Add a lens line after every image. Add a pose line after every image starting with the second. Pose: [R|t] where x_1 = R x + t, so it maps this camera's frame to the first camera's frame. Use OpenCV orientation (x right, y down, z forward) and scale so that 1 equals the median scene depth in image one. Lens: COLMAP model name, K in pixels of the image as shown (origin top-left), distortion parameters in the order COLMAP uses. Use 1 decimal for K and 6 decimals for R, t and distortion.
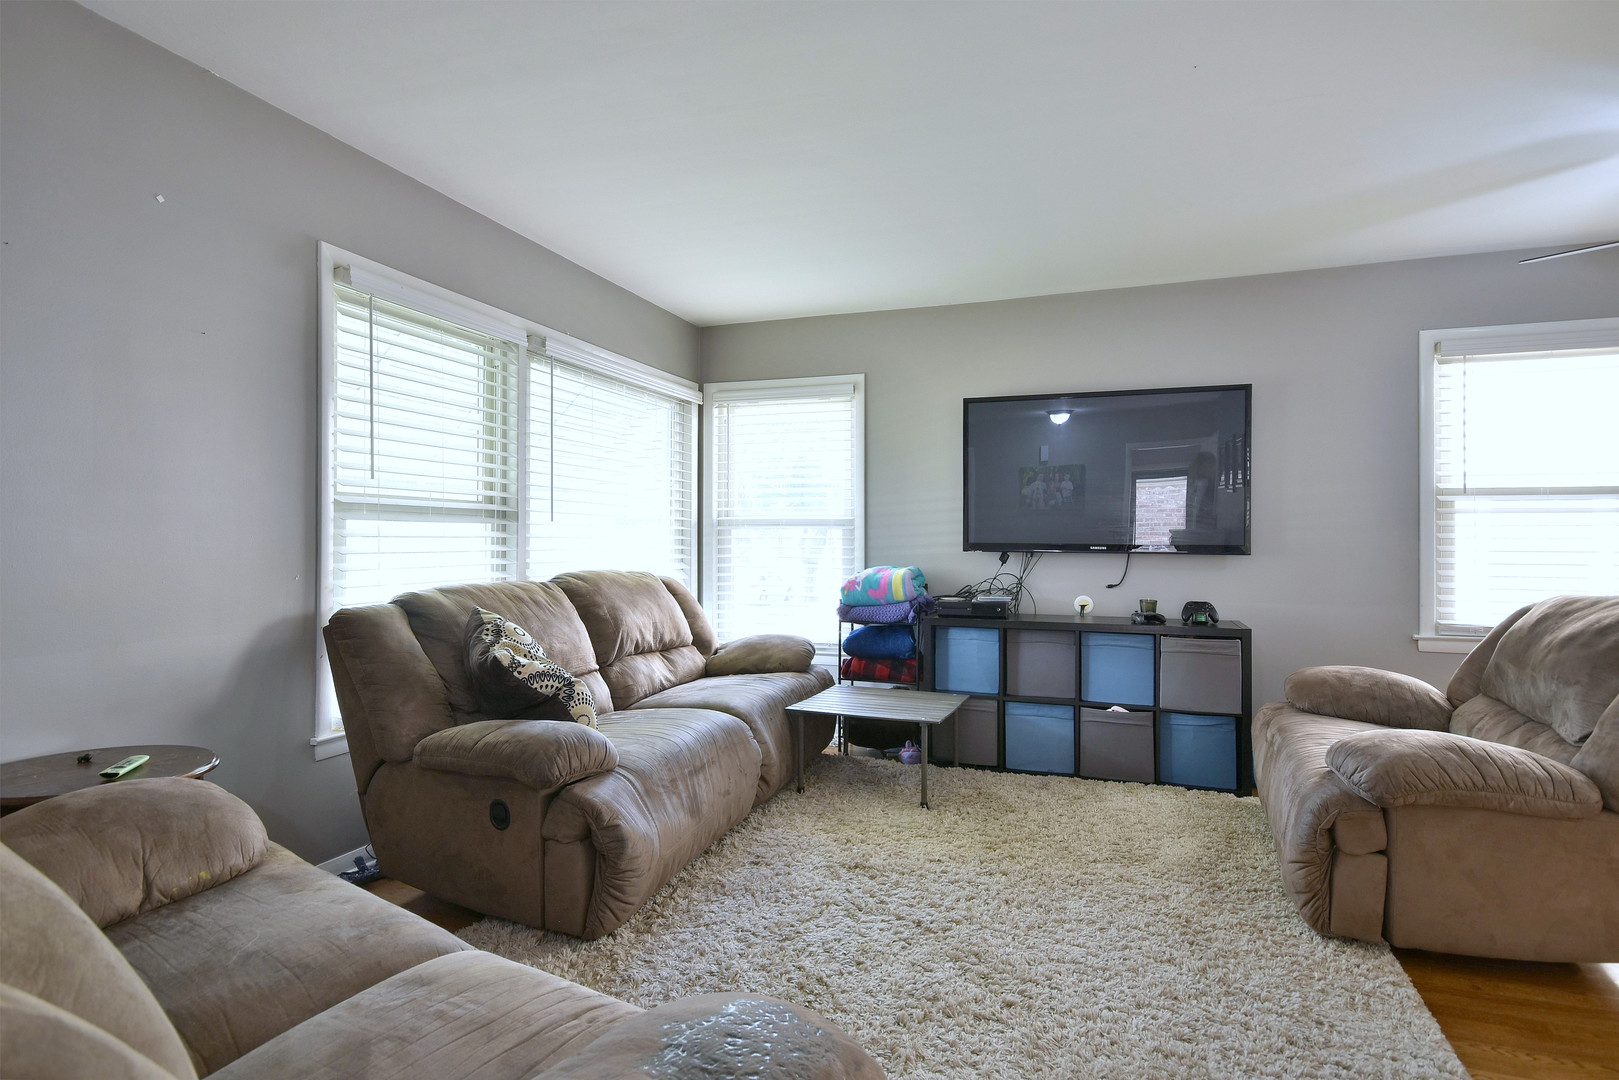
lens RADIAL K [[861.3, 0, 816.5], [0, 861.3, 539.6], [0, 0, 1]] dist [0.014390, 0.003682]
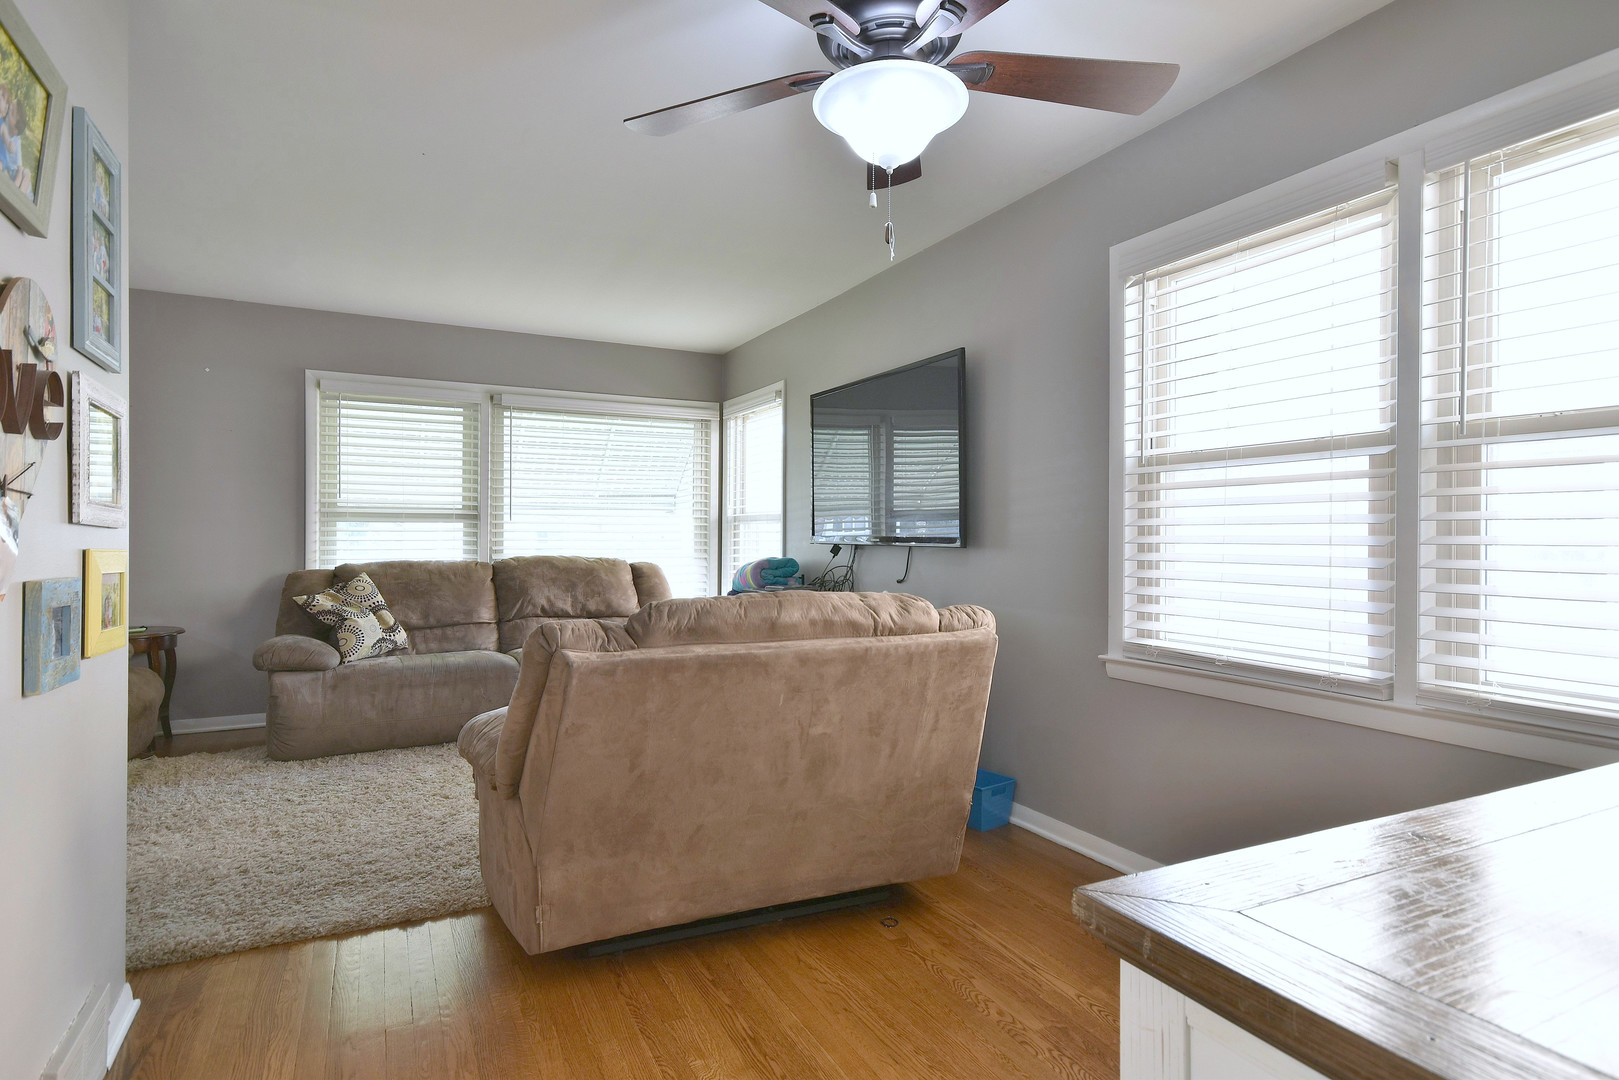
lens RADIAL K [[861.3, 0, 807.2], [0, 861.3, 541.4], [0, 0, 1]] dist [0.014390, 0.003682]
pose [[0.720394, 0.001915, -0.693562, 1.018481], [0.001090, 0.999992, 0.003893, 0.008429], [0.693564, -0.003561, 0.720386, 0.287834]]
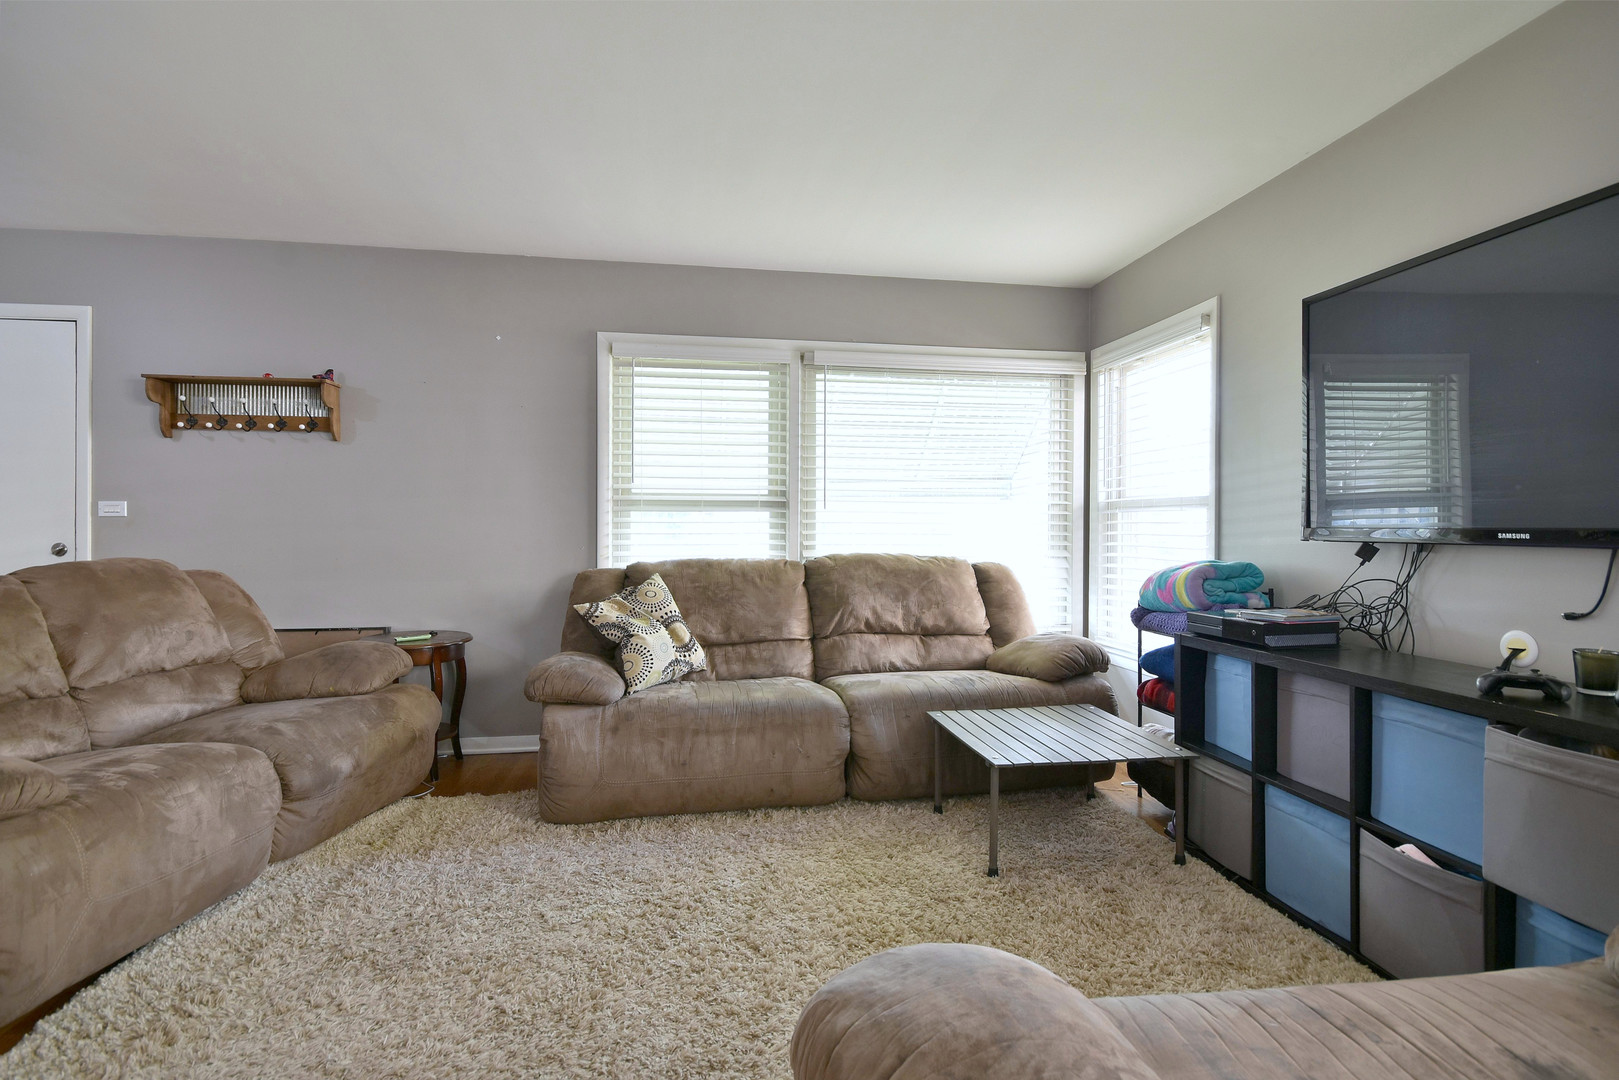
lens RADIAL K [[788.0, 0, 809.3], [0, 788.0, 535.5], [0, 0, 1]] dist [0.020959, -0.009680]
pose [[0.470768, 0.005832, -0.882238, 0.592805], [-0.000209, 0.999979, 0.006499, 0.007111], [0.882257, -0.002875, 0.470760, 0.464335]]
